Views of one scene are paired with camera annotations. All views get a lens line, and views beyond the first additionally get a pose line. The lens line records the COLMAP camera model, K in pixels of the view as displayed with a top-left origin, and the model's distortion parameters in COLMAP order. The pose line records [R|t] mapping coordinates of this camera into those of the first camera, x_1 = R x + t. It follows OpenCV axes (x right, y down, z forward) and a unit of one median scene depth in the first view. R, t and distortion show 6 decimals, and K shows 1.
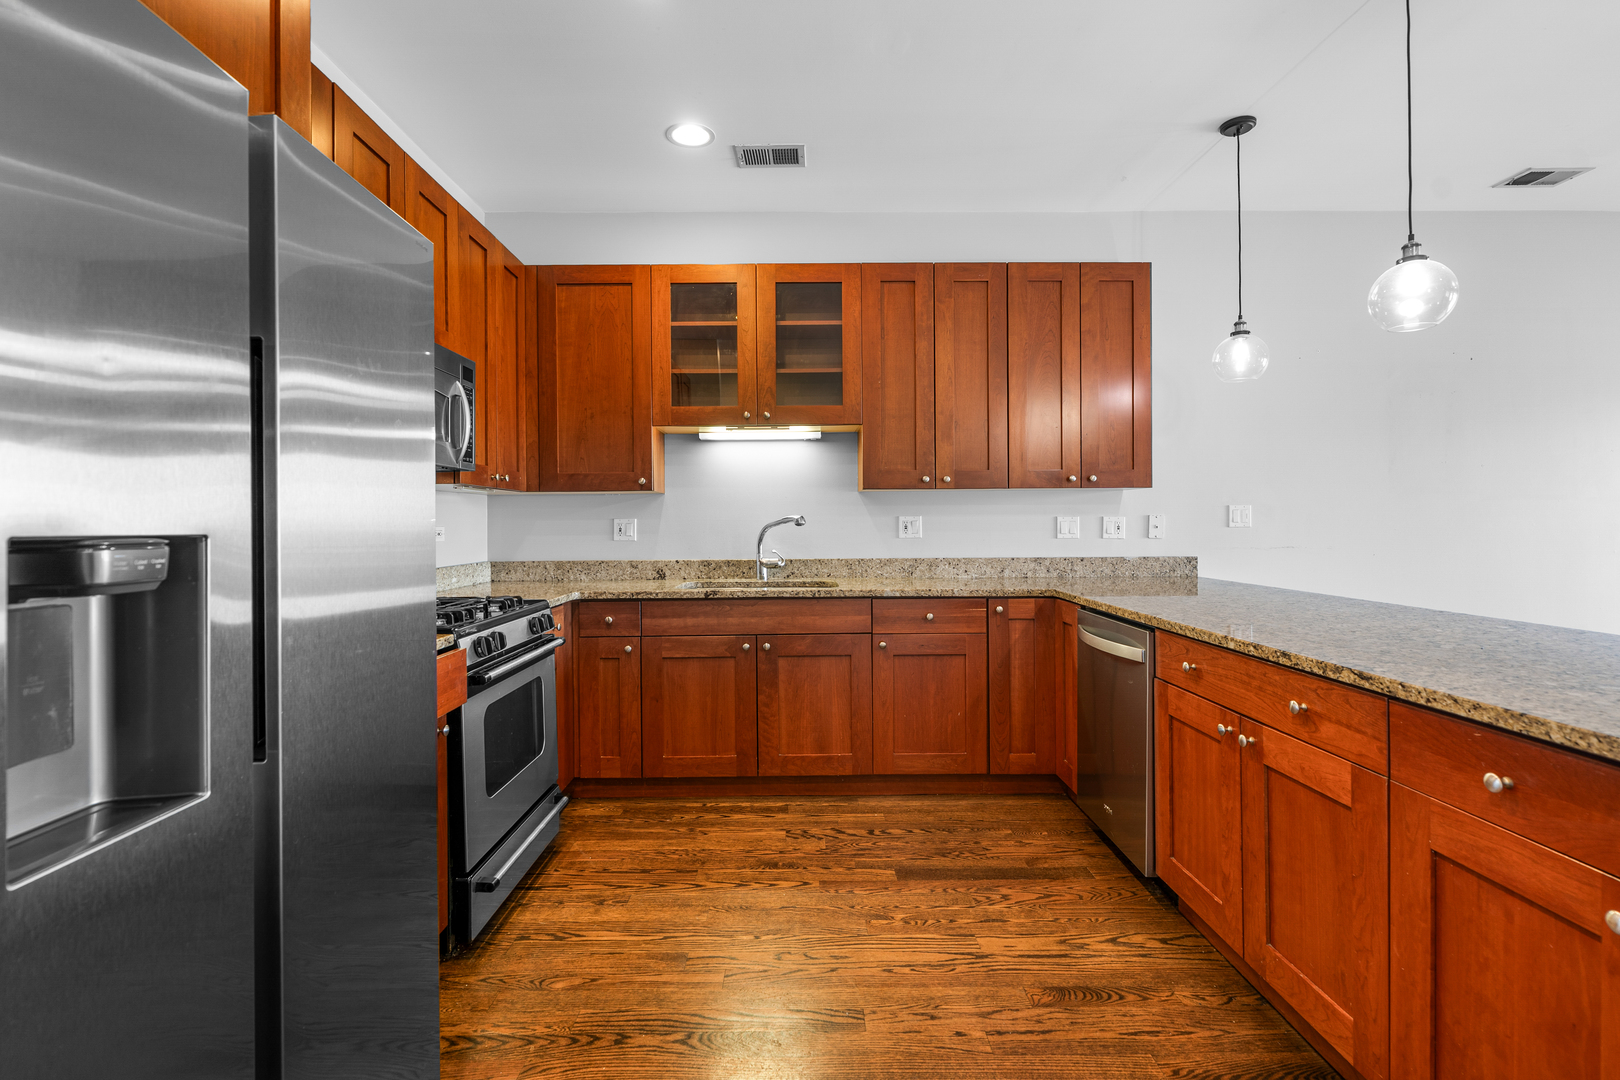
lens RADIAL K [[746.0, 0, 806.1], [0, 746.0, 523.5], [0, 0, 1]] dist [-0.006777, 0.002047]
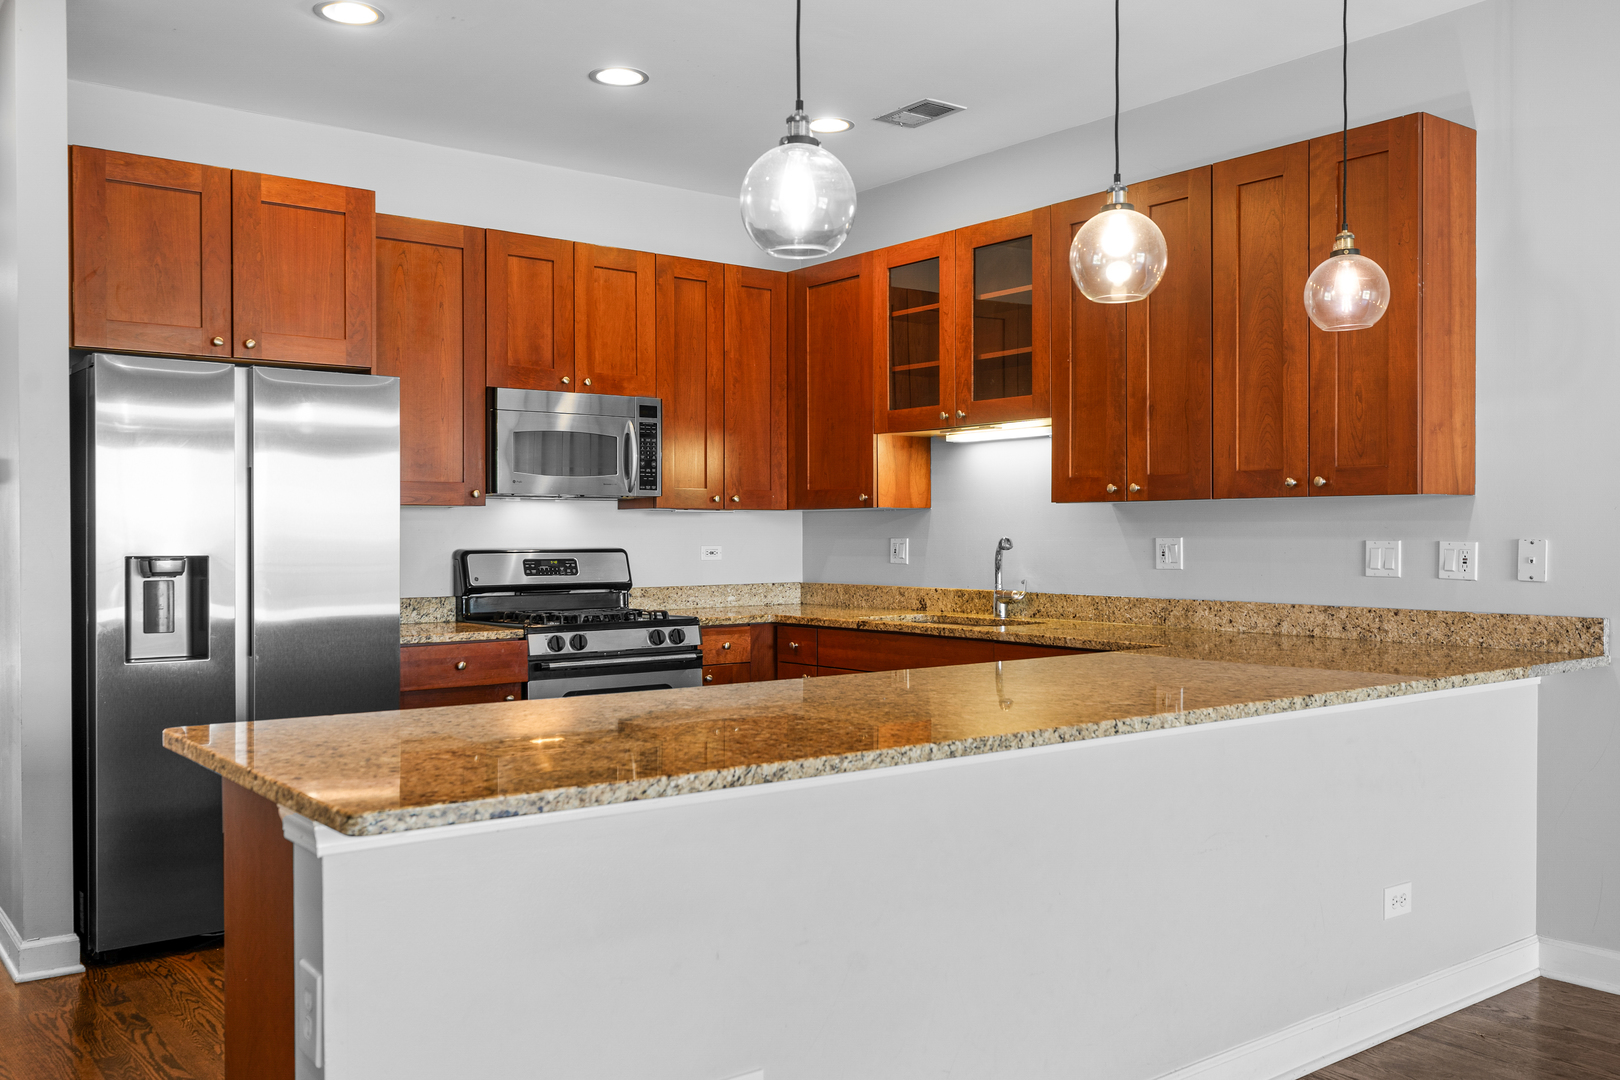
lens RADIAL K [[1380.2, 0, 807.1], [0, 1380.2, 548.3], [0, 0, 1]] dist [-0.004418, 0.007216]
pose [[0.602175, 0.014063, -0.798240, 0.972283], [-0.000801, 0.999855, 0.017011, -0.021792], [0.798364, -0.009604, 0.602099, -0.044431]]
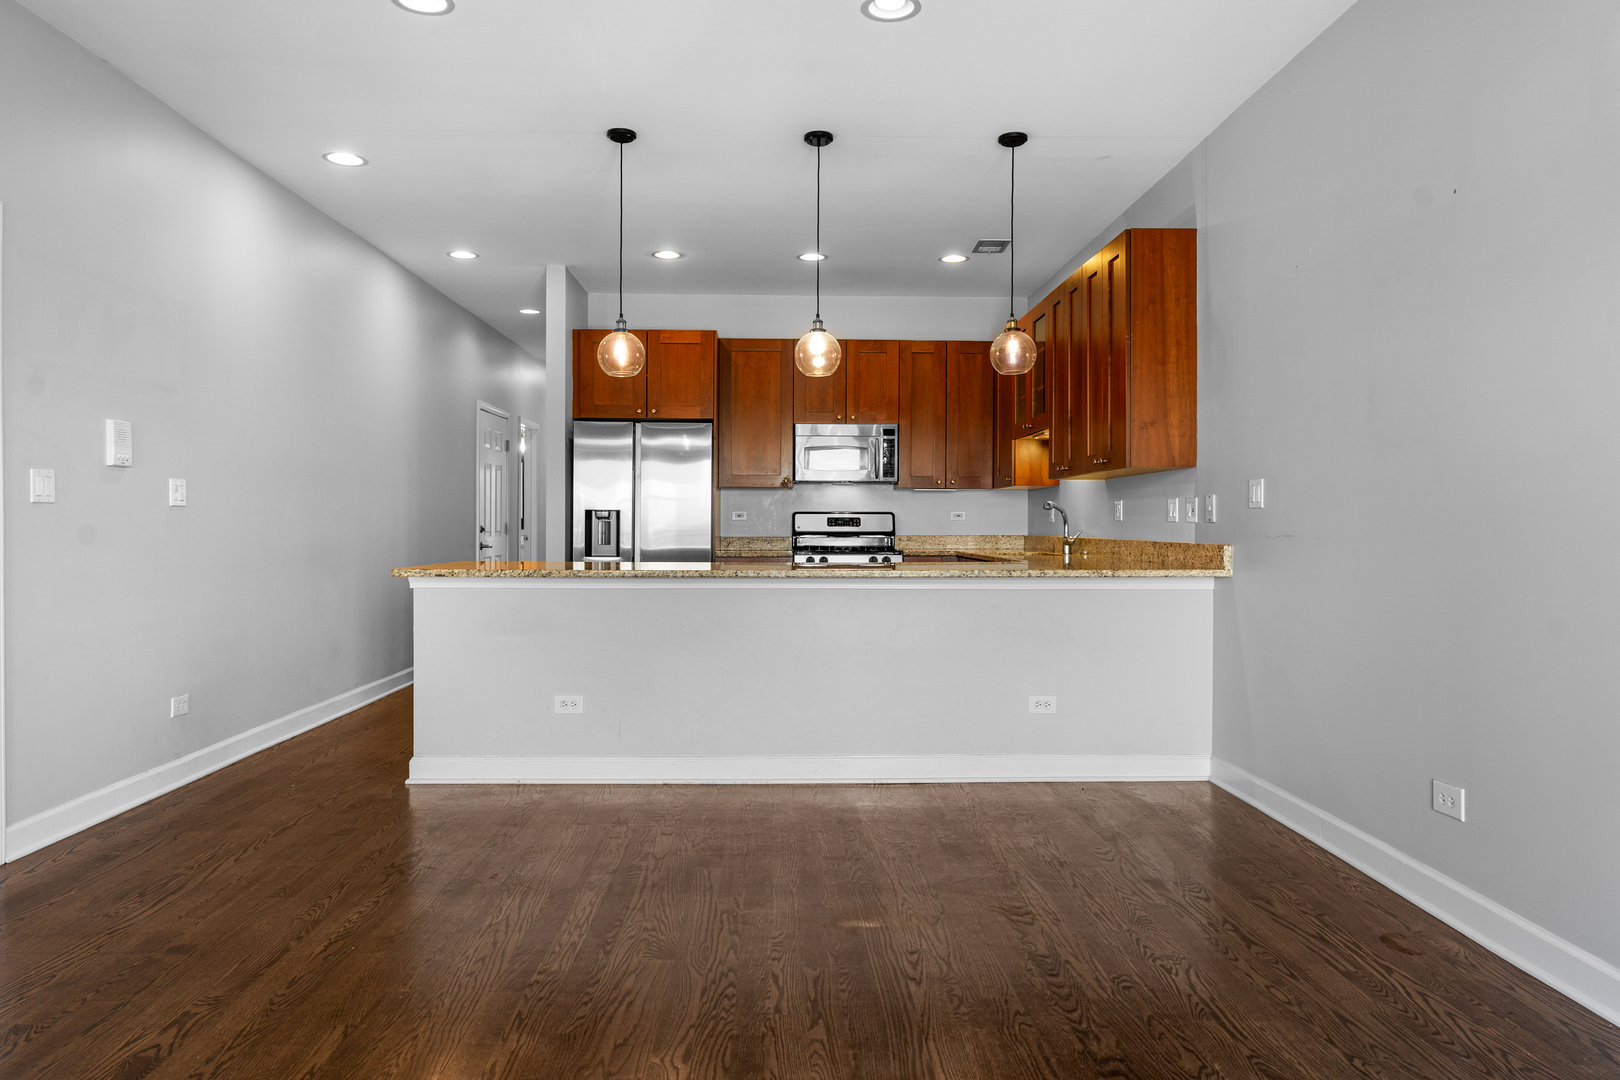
lens RADIAL K [[1071.9, 0, 798.2], [0, 1071.9, 530.5], [0, 0, 1]] dist [0.004427, -0.001805]
pose [[0.012738, 0.013204, -0.999832, 1.691984], [-0.002431, 0.999910, 0.013174, 0.014358], [0.999916, 0.002263, 0.012769, 0.524279]]
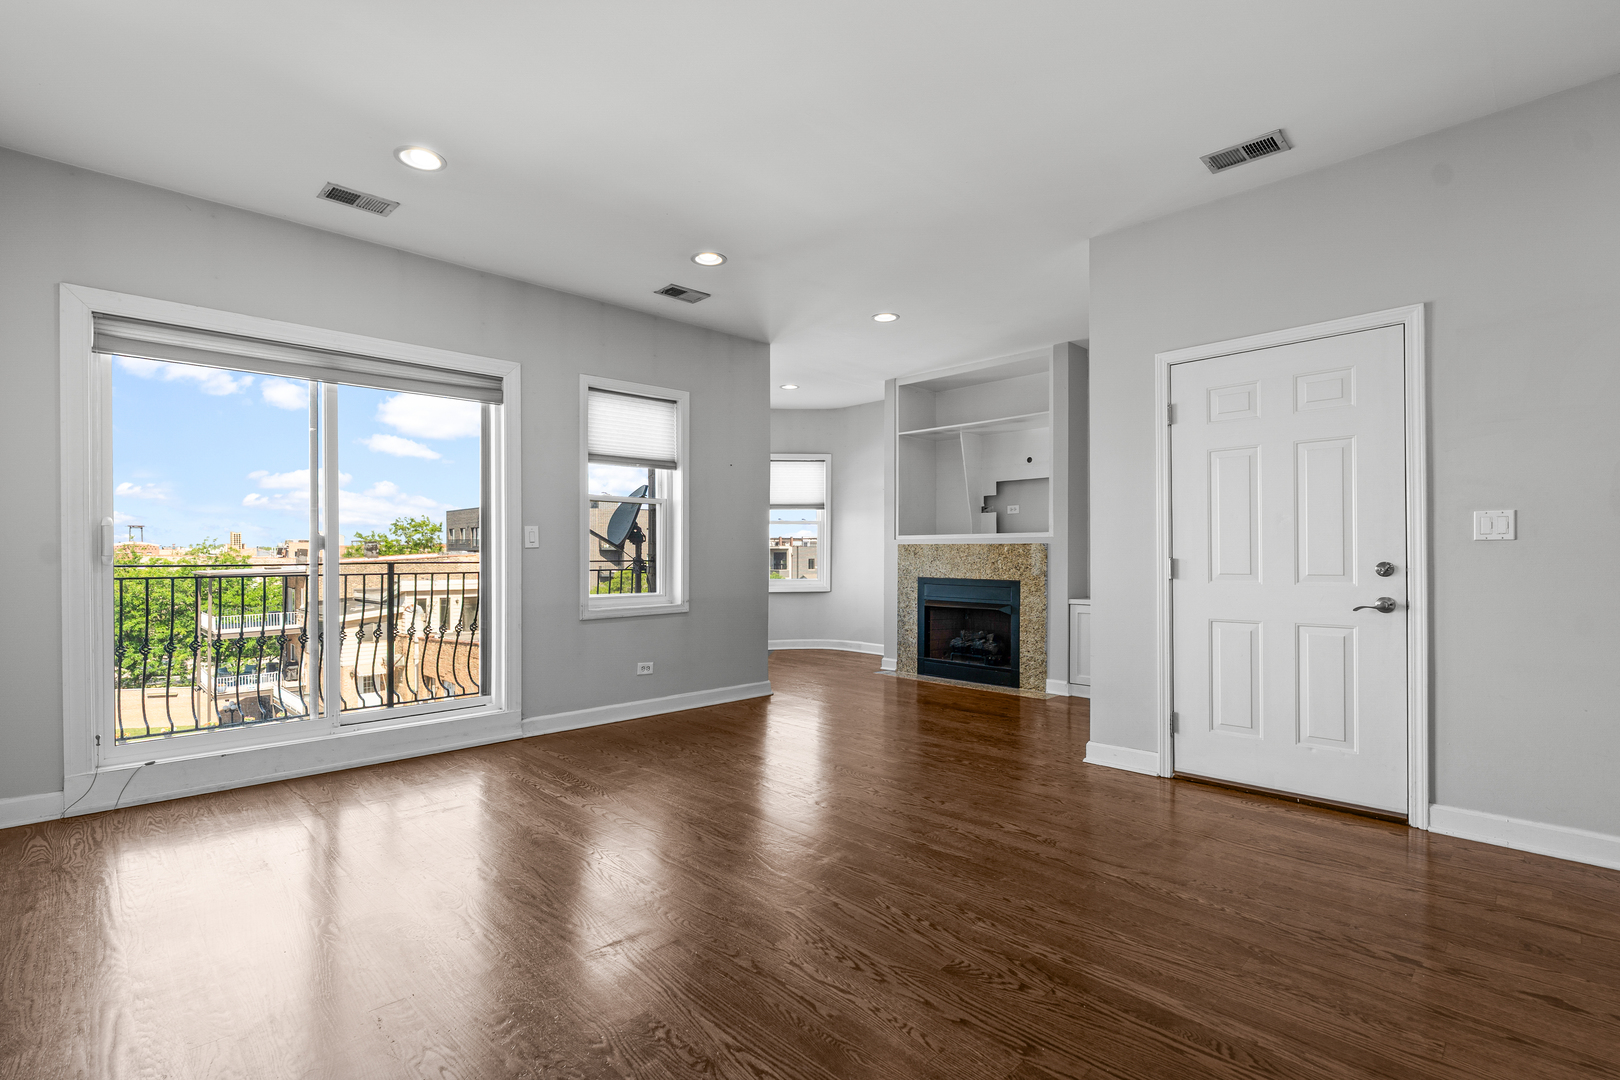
lens RADIAL K [[746.0, 0, 802.9], [0, 746.0, 554.2], [0, 0, 1]] dist [-0.006777, 0.002047]
pose [[-0.692690, 0.007382, 0.721198, 0.654244], [0.005807, 0.999972, -0.004658, 0.018341], [-0.721212, 0.000962, -0.692713, 0.888471]]
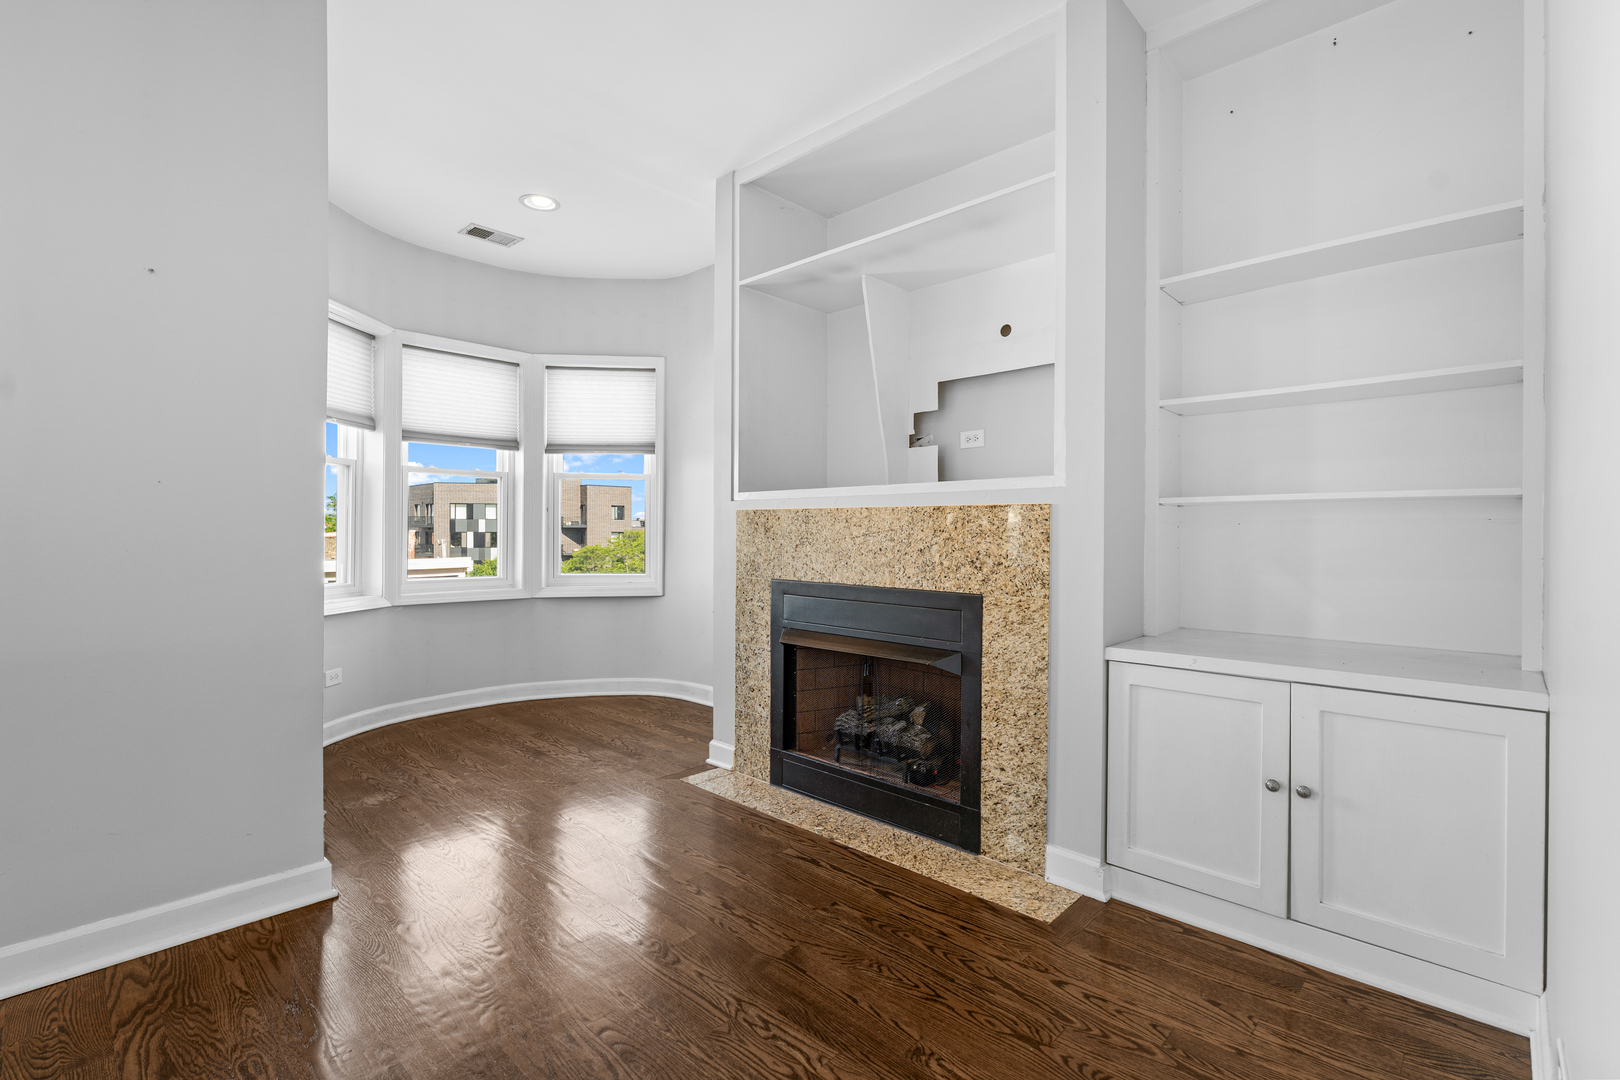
lens RADIAL K [[746.0, 0, 800.0], [0, 746.0, 532.2], [0, 0, 1]] dist [-0.006777, 0.002047]
pose [[-0.709894, 0.005559, 0.704286, 1.149414], [0.003557, 0.999984, -0.004309, 0.016973], [-0.704299, -0.000554, -0.709903, 0.000664]]
